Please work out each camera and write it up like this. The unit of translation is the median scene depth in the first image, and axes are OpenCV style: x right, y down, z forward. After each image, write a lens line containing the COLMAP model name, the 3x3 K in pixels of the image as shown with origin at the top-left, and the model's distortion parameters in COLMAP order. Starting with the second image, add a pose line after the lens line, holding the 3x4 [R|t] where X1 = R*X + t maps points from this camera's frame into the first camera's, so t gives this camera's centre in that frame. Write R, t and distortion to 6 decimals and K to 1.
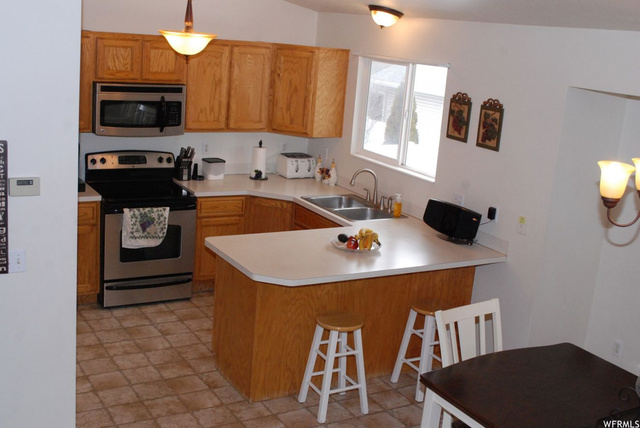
lens RADIAL K [[769.4, 0, 320.0], [0, 769.4, 214.0], [0, 0, 1]] dist [-0.013354, -0.013616]
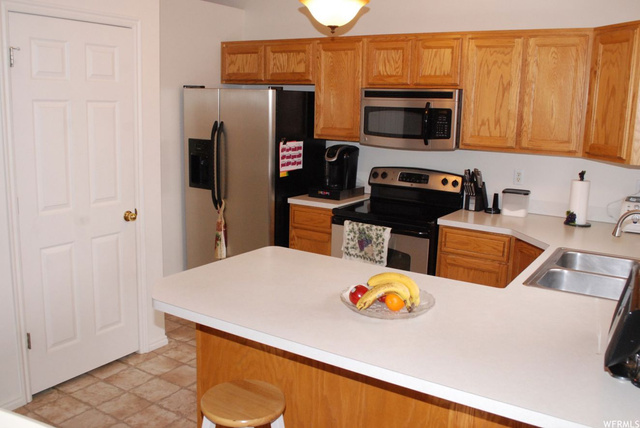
lens RADIAL K [[580.9, 0, 320.0], [0, 580.9, 214.0], [0, 0, 1]] dist [-0.065499, 0.001490]
pose [[0.449783, 0.101472, -0.887355, 0.311310], [-0.204570, 0.978817, 0.008238, -0.012661], [0.869394, 0.177820, 0.461014, 0.602833]]
